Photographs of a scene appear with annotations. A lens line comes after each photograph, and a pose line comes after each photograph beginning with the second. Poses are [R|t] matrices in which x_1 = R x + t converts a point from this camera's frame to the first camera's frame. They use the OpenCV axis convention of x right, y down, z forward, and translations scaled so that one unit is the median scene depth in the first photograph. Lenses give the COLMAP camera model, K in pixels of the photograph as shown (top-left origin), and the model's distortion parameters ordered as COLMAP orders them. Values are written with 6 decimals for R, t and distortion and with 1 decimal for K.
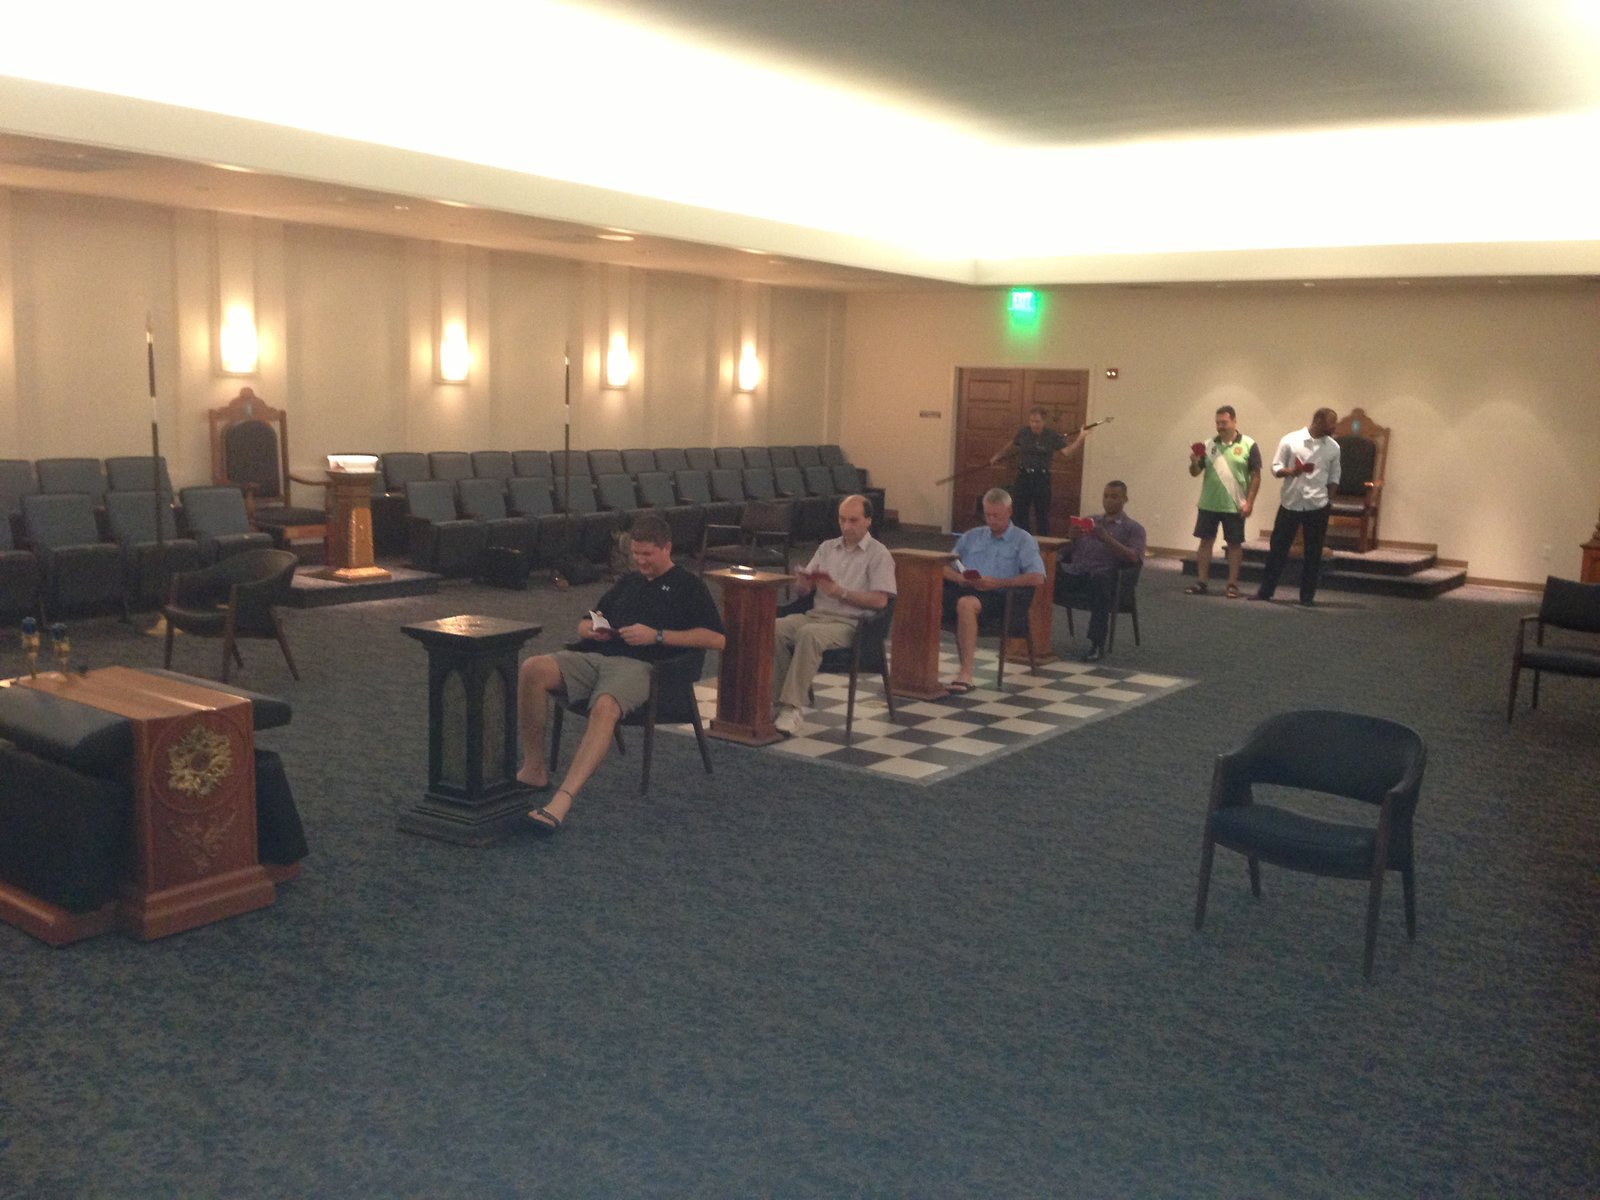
lens RADIAL K [[1457.9, 0, 802.7], [0, 1457.9, 595.5], [0, 0, 1]] dist [0.031089, 0.000000]
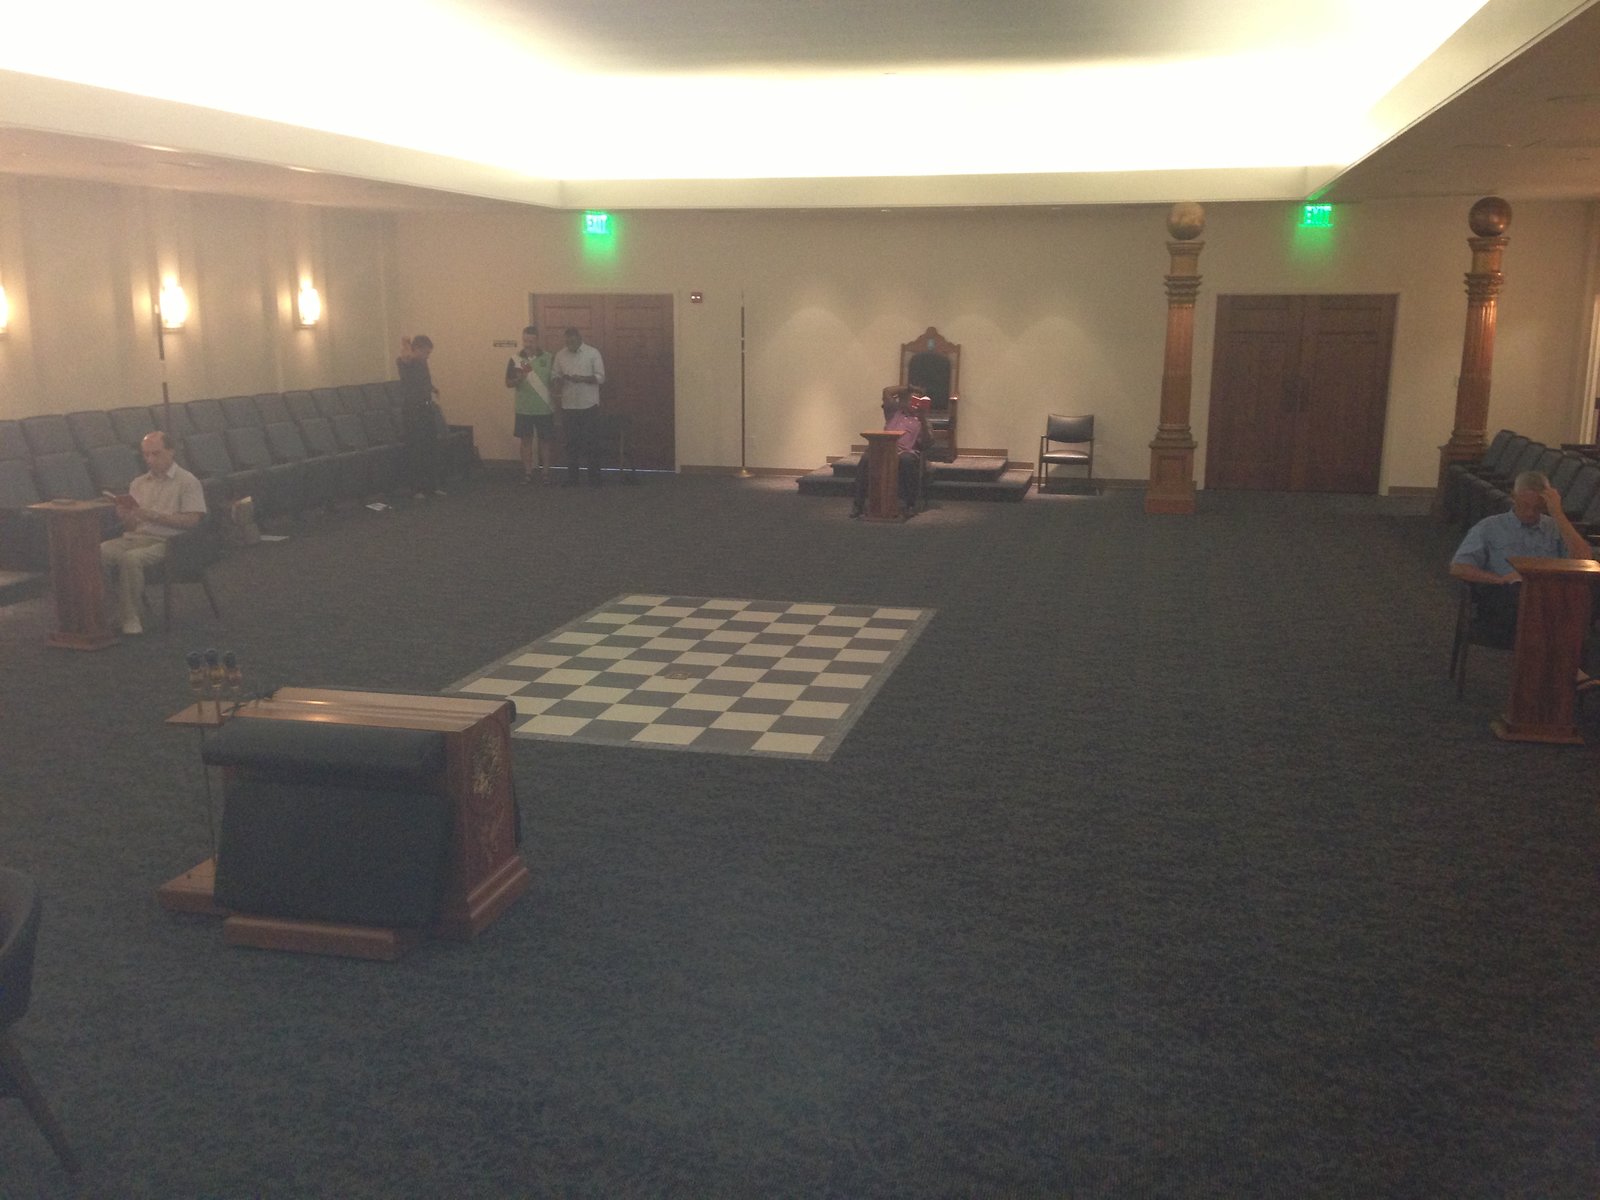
lens RADIAL K [[1457.9, 0, 803.3], [0, 1457.9, 589.5], [0, 0, 1]] dist [0.031089, 0.000000]
pose [[0.917615, -0.104337, 0.383532, -0.136011], [0.079854, 0.993650, 0.079262, -0.029096], [-0.389367, -0.042106, 0.920120, 0.048455]]
